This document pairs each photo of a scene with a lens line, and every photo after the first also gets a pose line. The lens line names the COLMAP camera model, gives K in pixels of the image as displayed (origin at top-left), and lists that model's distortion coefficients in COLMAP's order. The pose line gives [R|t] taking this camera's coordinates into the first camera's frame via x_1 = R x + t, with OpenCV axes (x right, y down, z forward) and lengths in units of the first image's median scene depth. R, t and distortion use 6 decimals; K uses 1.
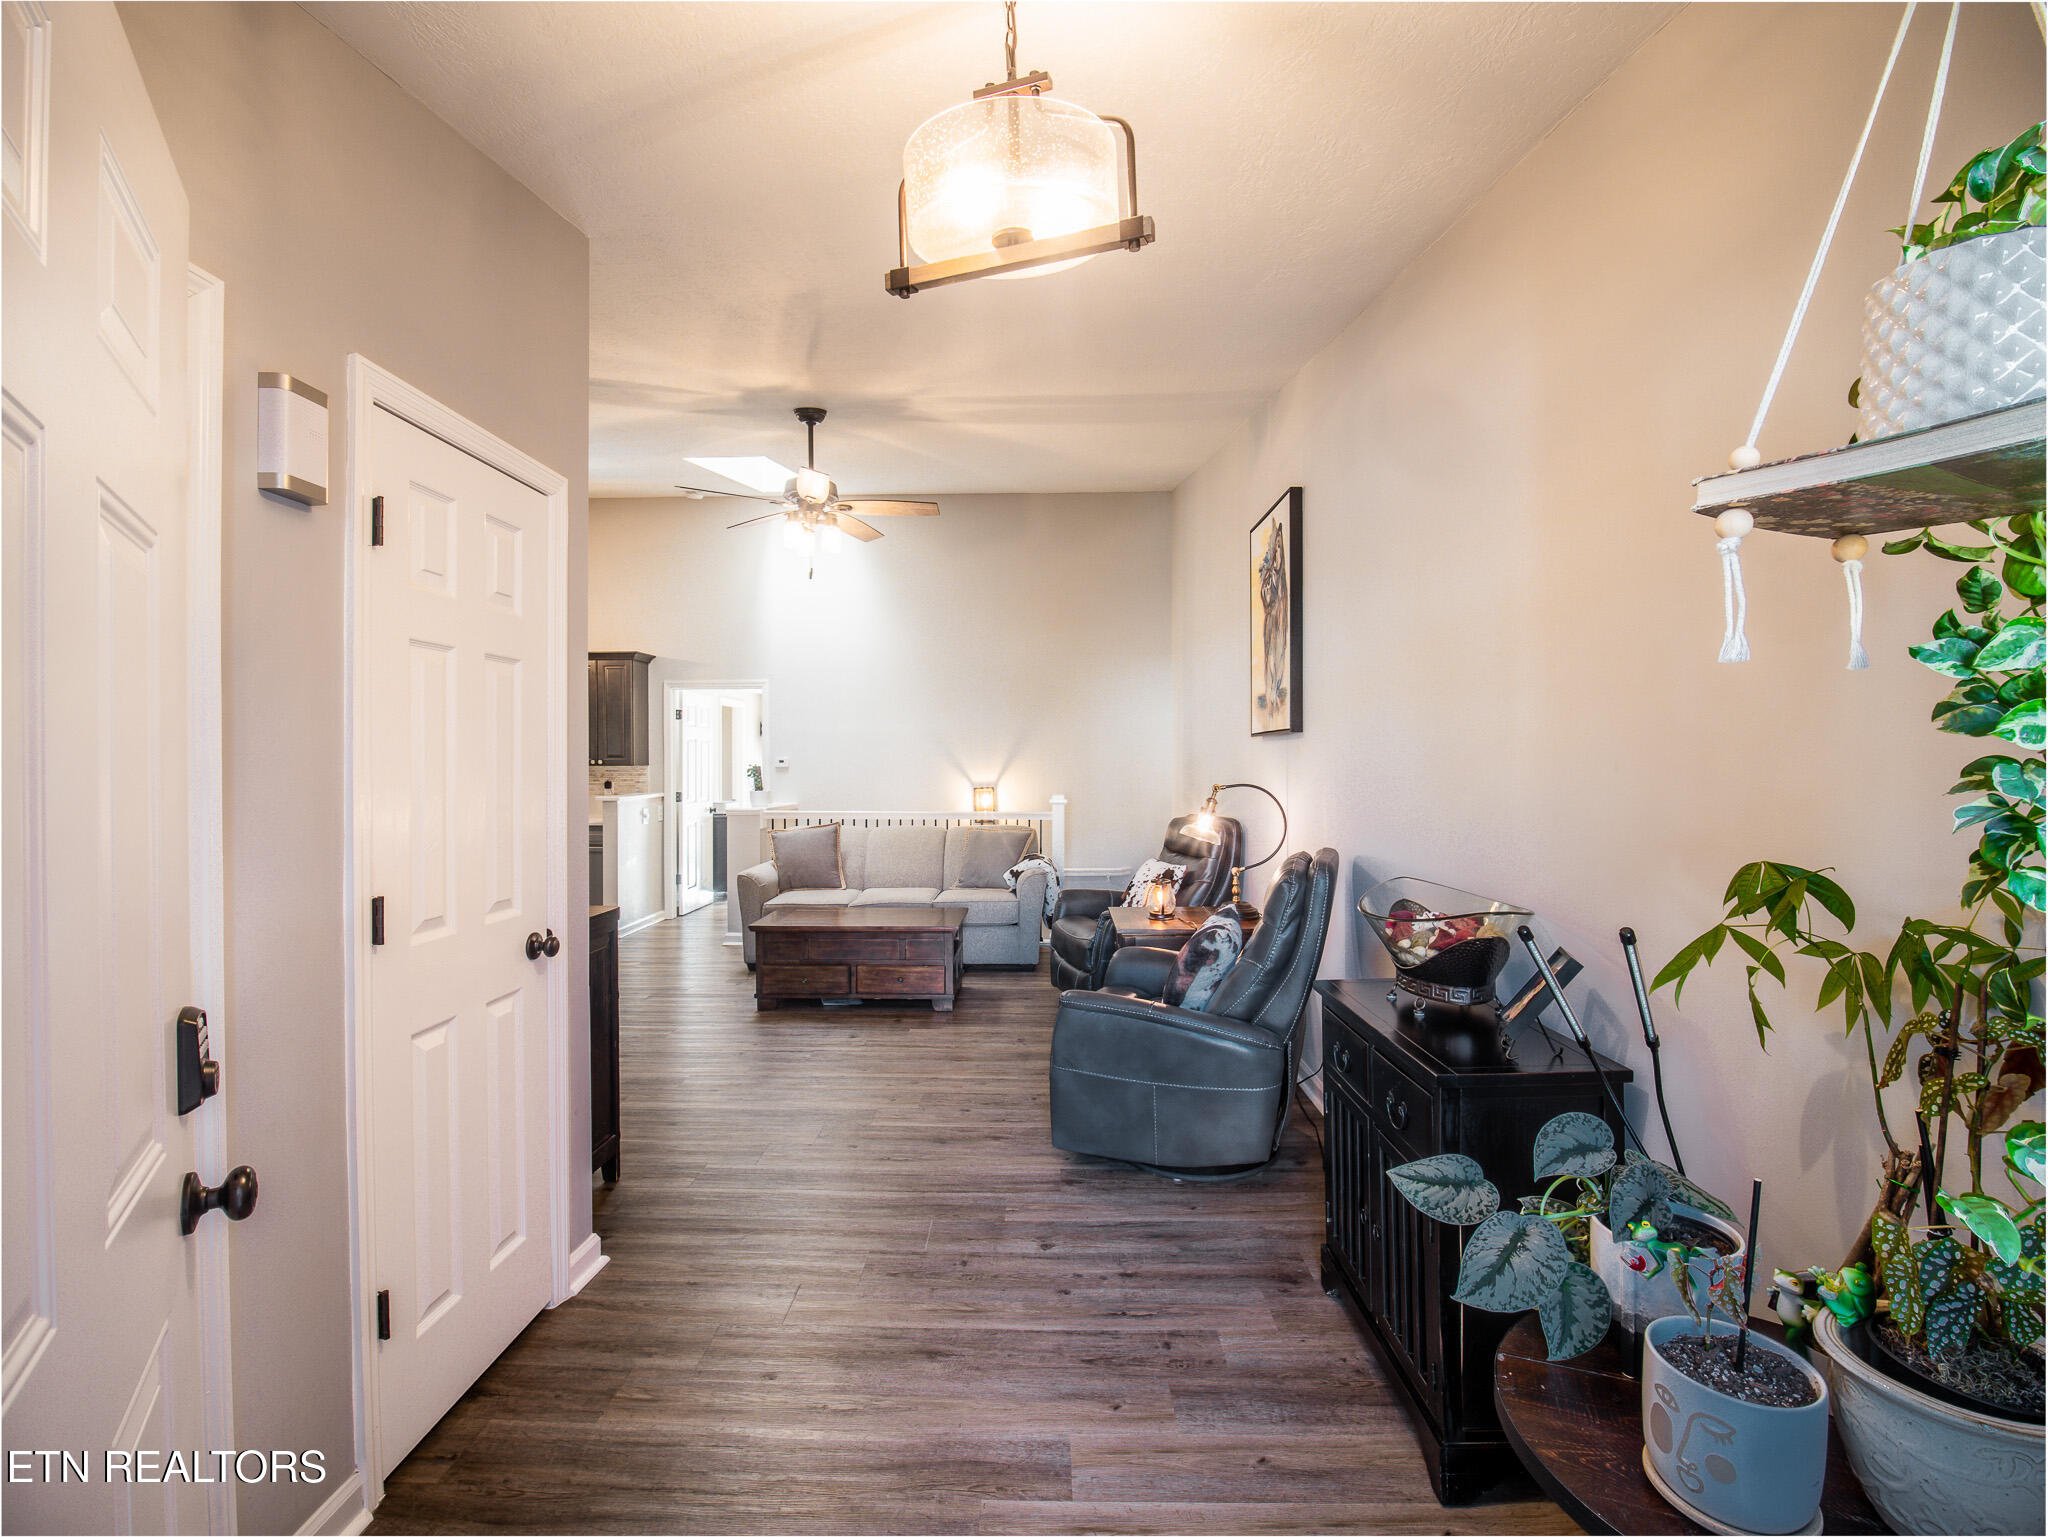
lens RADIAL K [[922.8, 0, 1020.0], [0, 922.8, 768.2], [0, 0, 1]] dist [-0.018902, 0.000060]
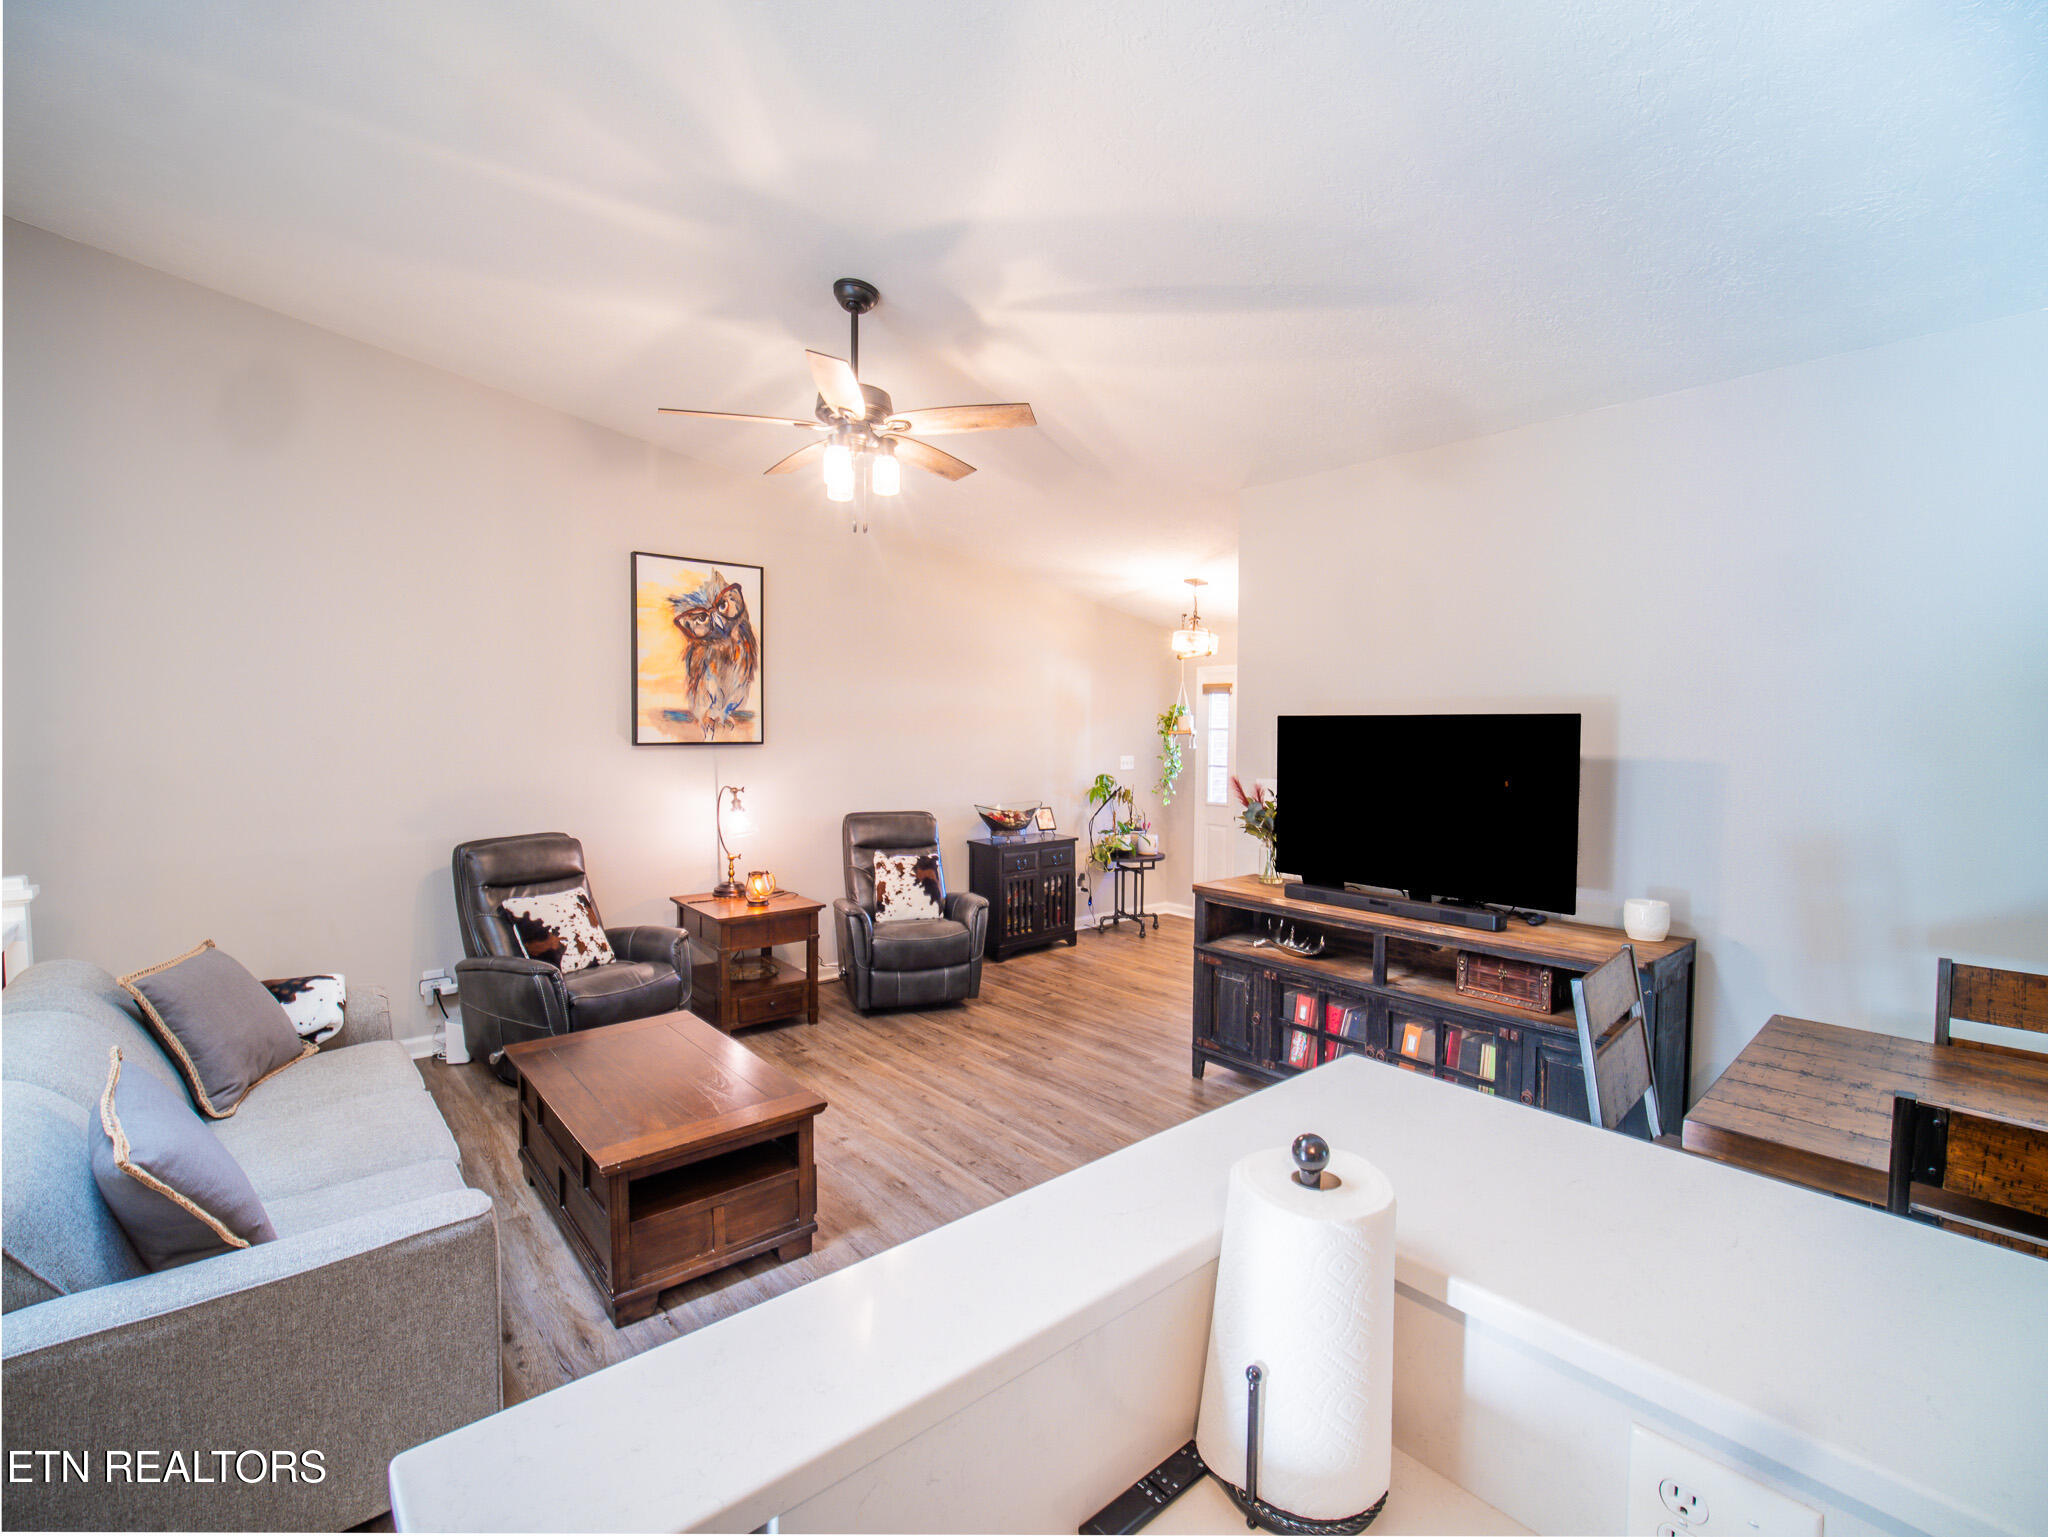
lens RADIAL K [[920.0, 0, 1021.5], [0, 920.0, 766.8], [0, 0, 1]] dist [-0.018458, 0.000192]
pose [[-0.671698, -0.035073, 0.739995, -0.804677], [0.002356, 0.998772, 0.049477, -0.058622], [-0.740822, 0.034977, -0.670791, 1.329683]]
